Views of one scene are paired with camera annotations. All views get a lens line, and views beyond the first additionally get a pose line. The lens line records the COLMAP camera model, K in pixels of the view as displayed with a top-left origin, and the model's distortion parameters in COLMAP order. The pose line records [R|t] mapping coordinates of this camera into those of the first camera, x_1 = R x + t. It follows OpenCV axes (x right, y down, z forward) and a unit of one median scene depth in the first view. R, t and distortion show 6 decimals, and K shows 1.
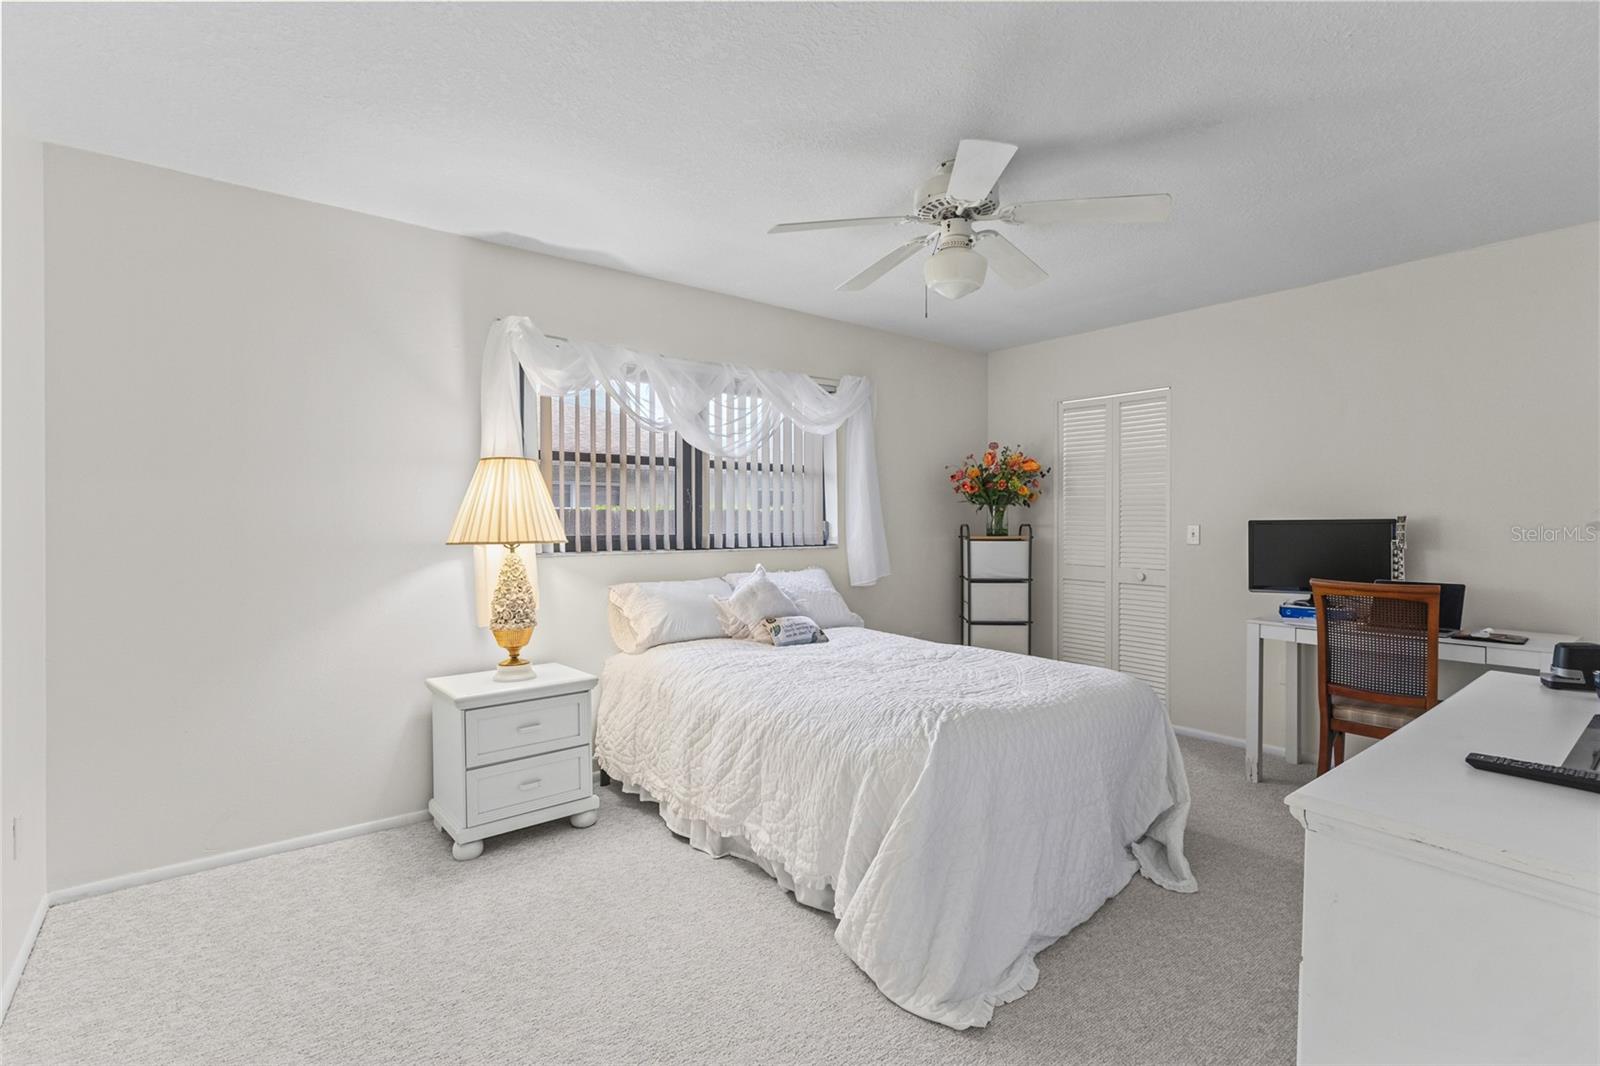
lens RADIAL K [[737.3, 0, 794.2], [0, 737.3, 530.6], [0, 0, 1]] dist [0.003719, 0.001251]
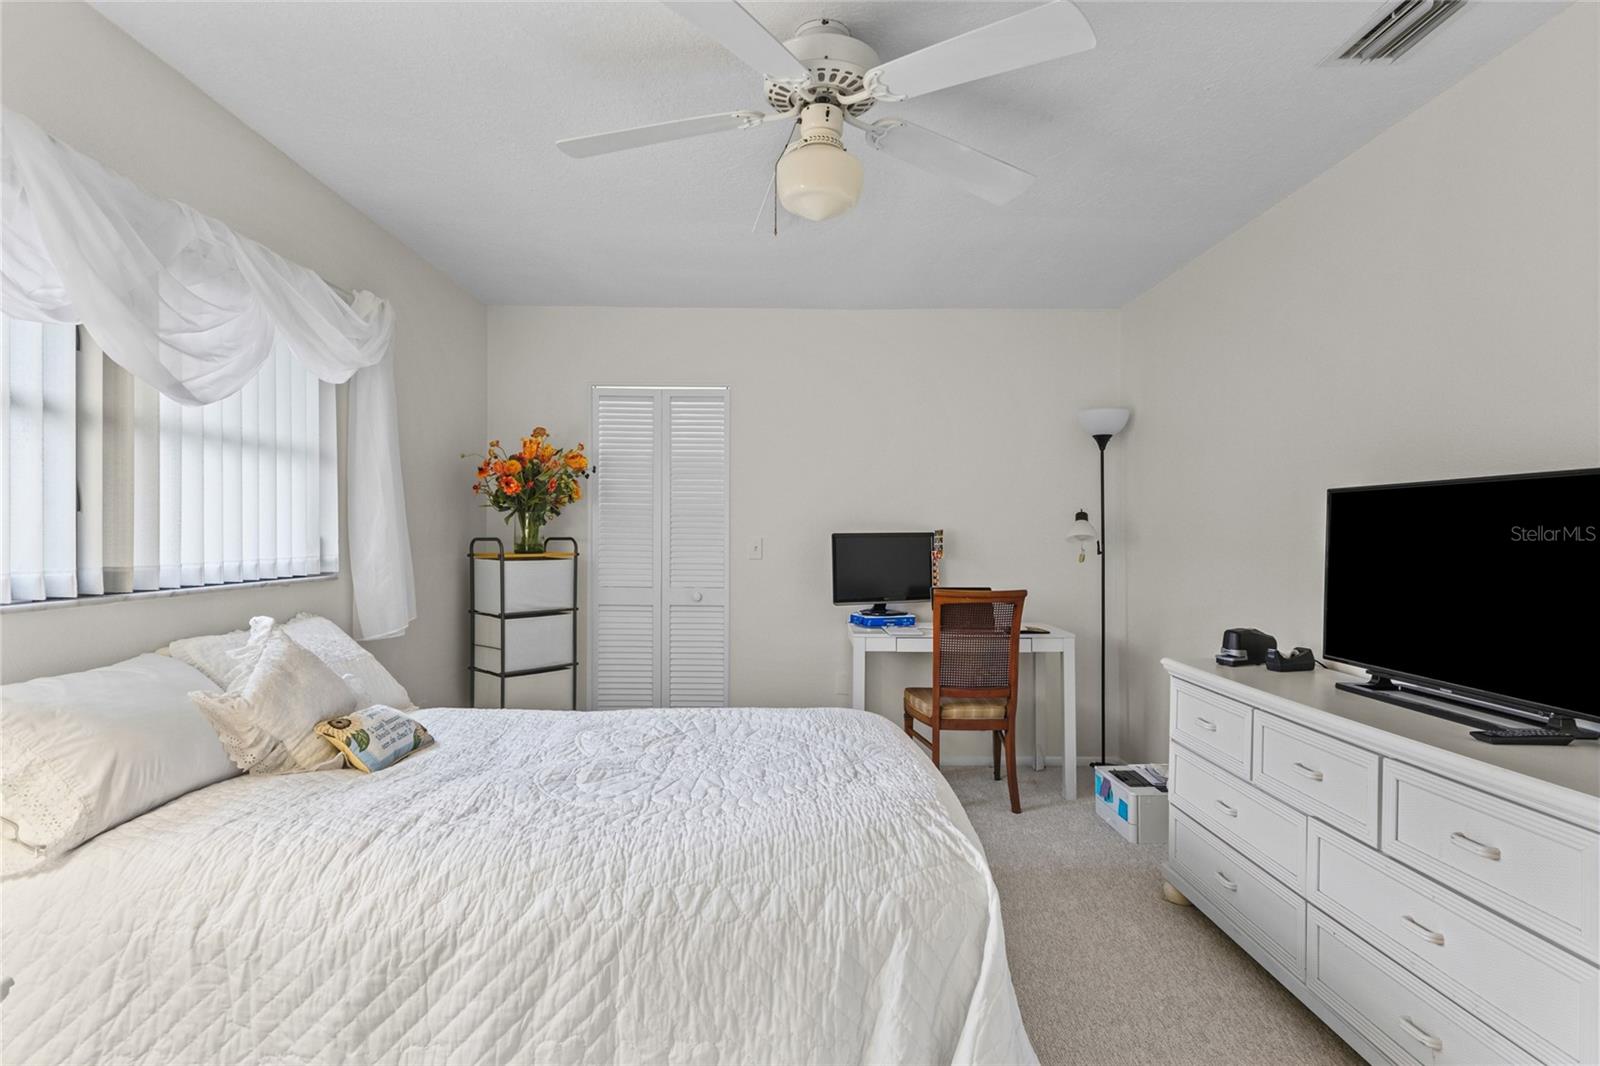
lens RADIAL K [[819.2, 0, 800.0], [0, 819.2, 533.0], [0, 0, 1]] dist [0.000687, 0.001115]
pose [[0.601477, 0.002727, 0.798885, -0.297487], [0.006896, 0.999939, -0.008605, -0.005711], [-0.798860, 0.010684, 0.601422, 0.386759]]
